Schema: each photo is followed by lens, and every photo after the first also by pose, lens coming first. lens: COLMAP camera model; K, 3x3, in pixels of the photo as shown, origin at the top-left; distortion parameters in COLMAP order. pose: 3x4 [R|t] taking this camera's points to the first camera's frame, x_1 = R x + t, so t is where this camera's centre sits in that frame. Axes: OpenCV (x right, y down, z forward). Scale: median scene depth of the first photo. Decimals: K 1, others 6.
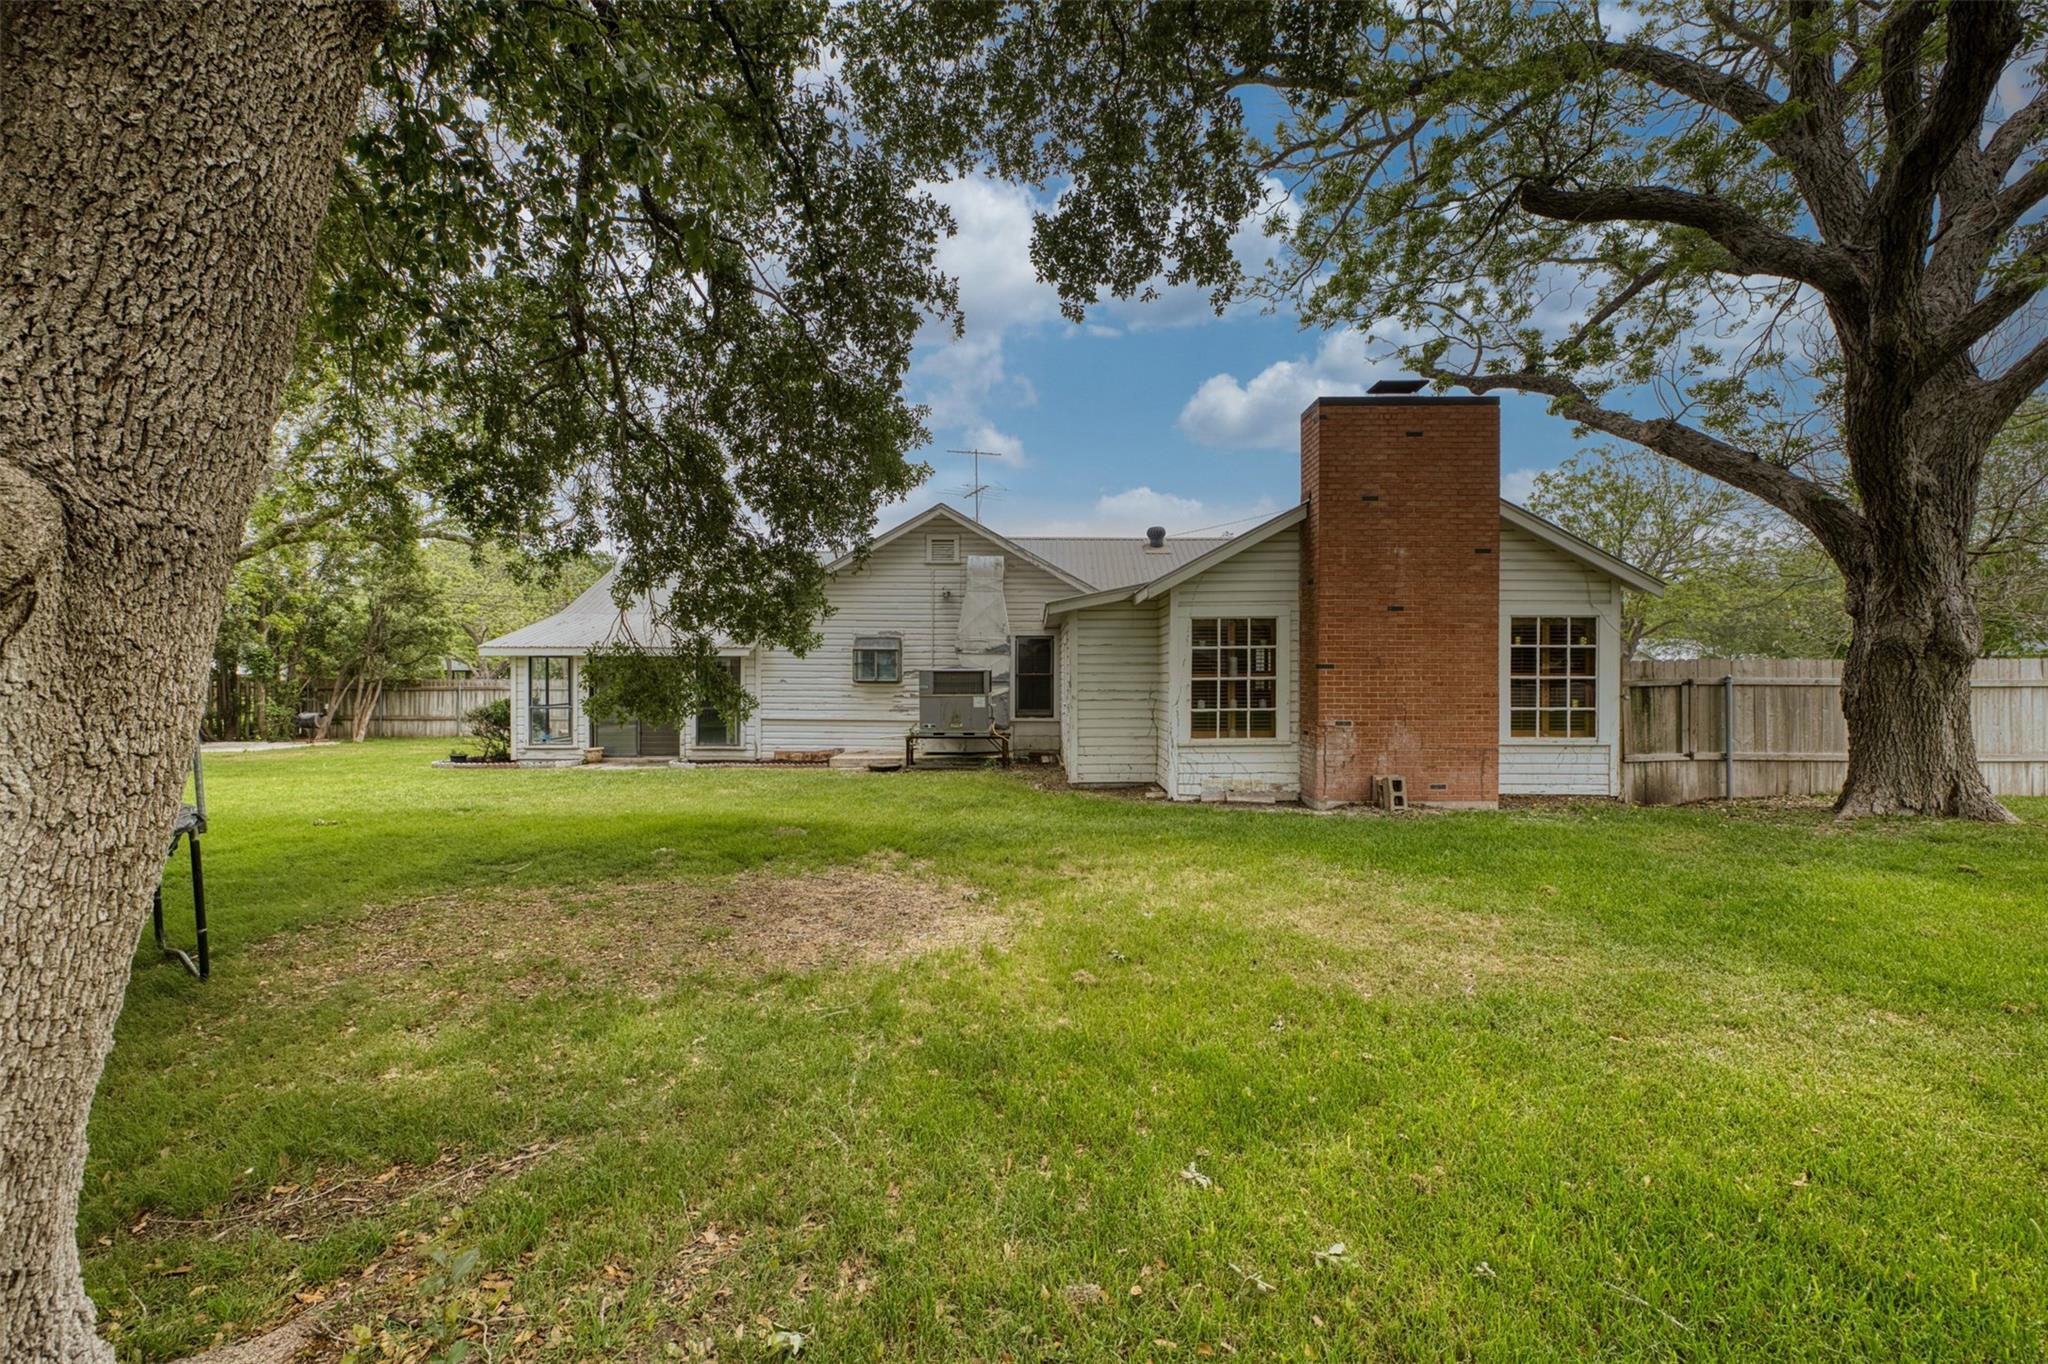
lens RADIAL K [[878.0, 0, 1023.4], [0, 878.0, 682.2], [0, 0, 1]] dist [0.000717, 0.000836]
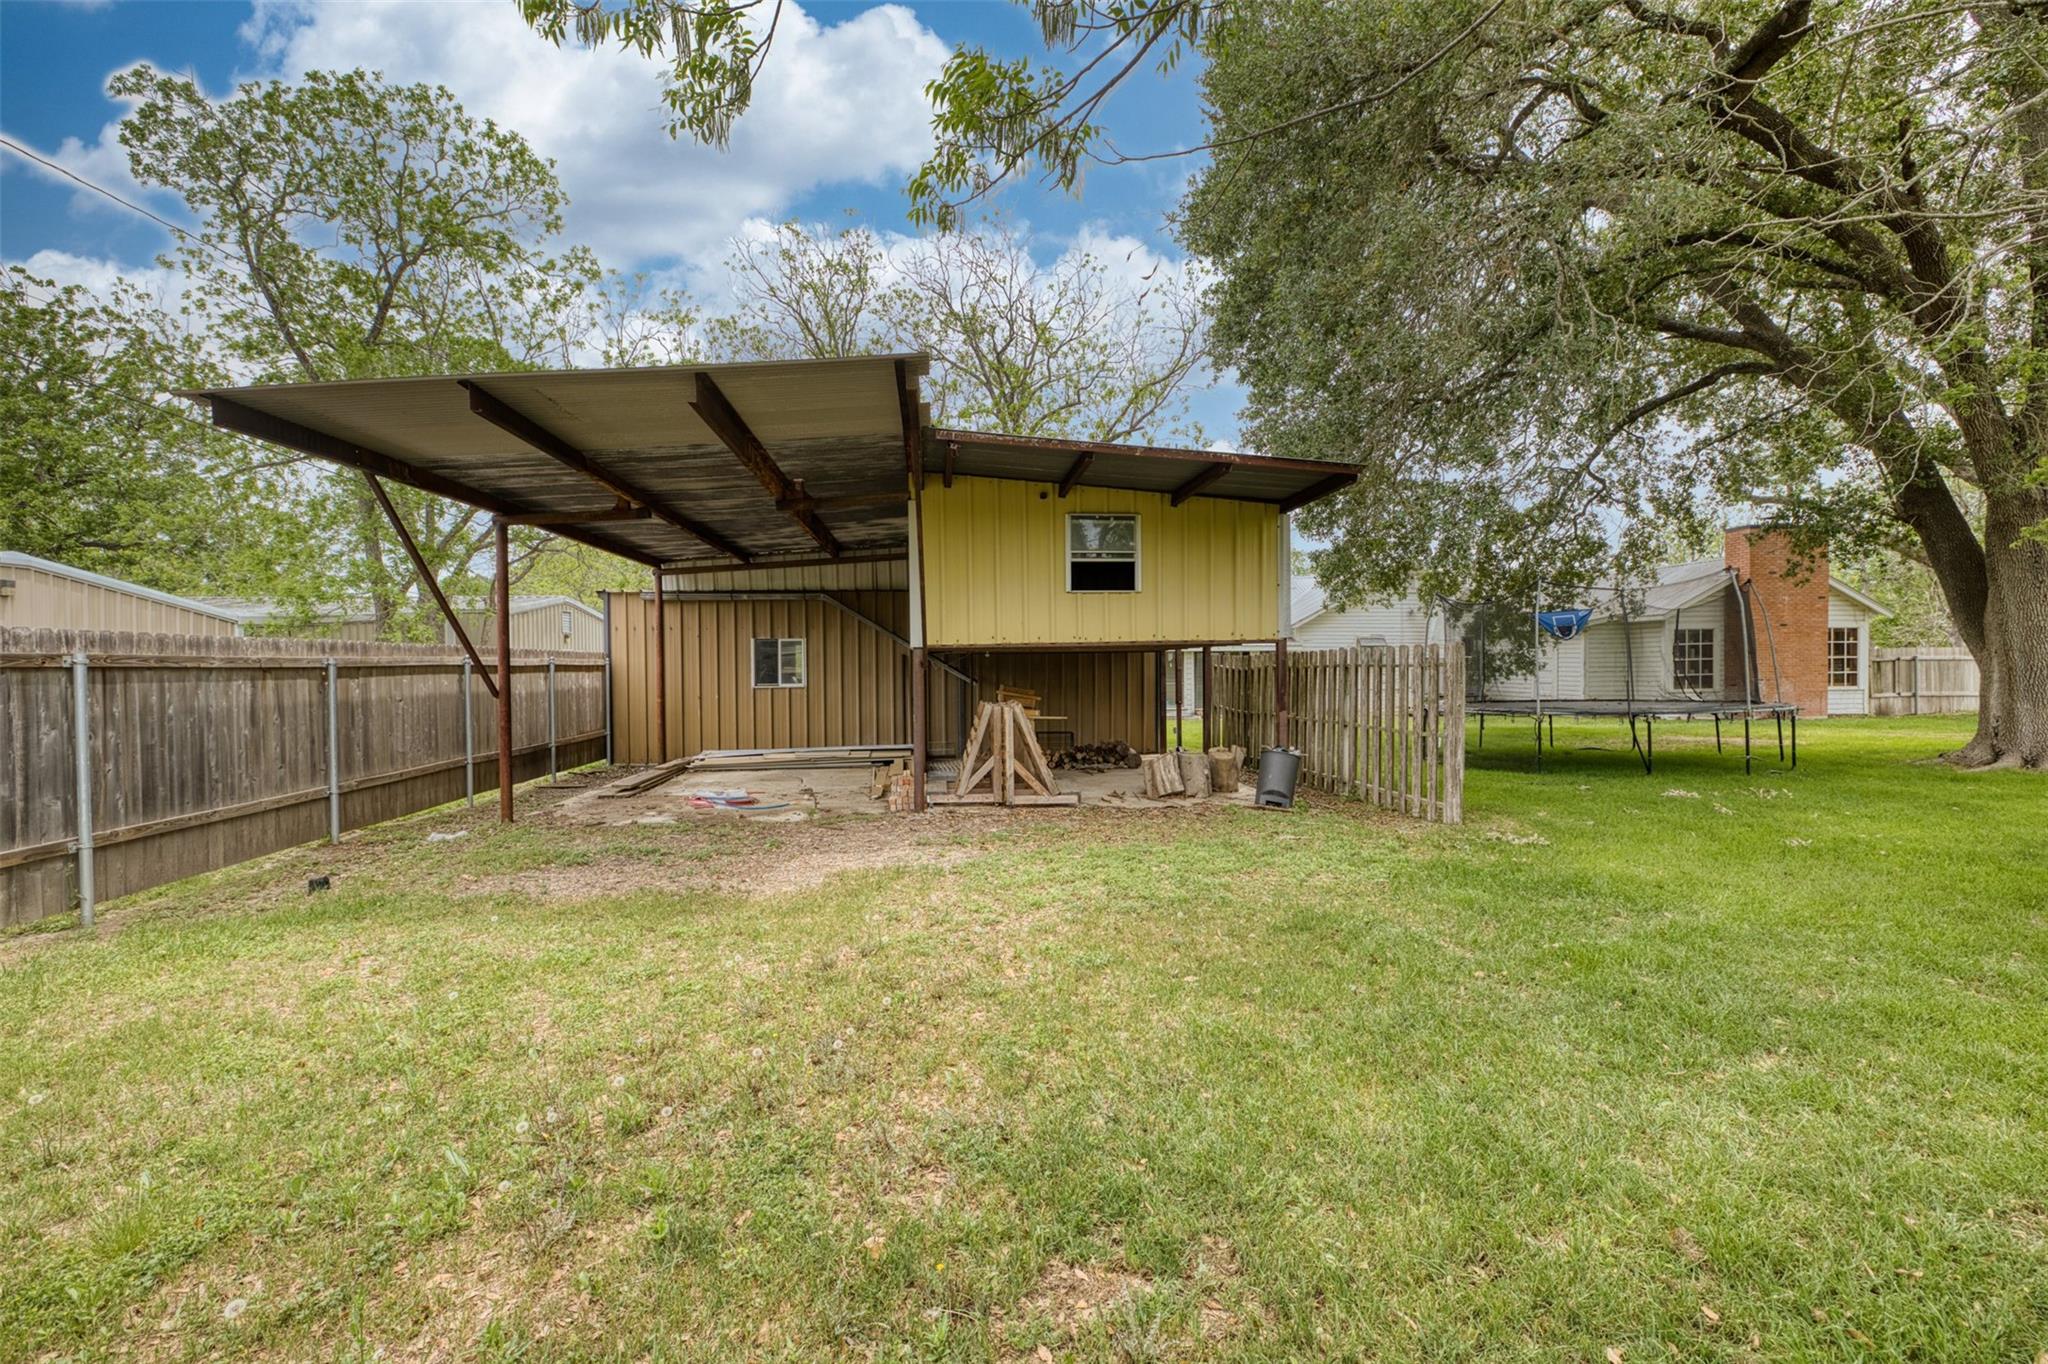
lens RADIAL K [[878.0, 0, 1021.0], [0, 878.0, 676.0], [0, 0, 1]] dist [0.000717, 0.000836]
pose [[0.995032, -0.011808, 0.098855, -1.506536], [0.010883, 0.999892, 0.009890, -0.002647], [-0.098961, -0.008765, 0.995053, -0.859624]]
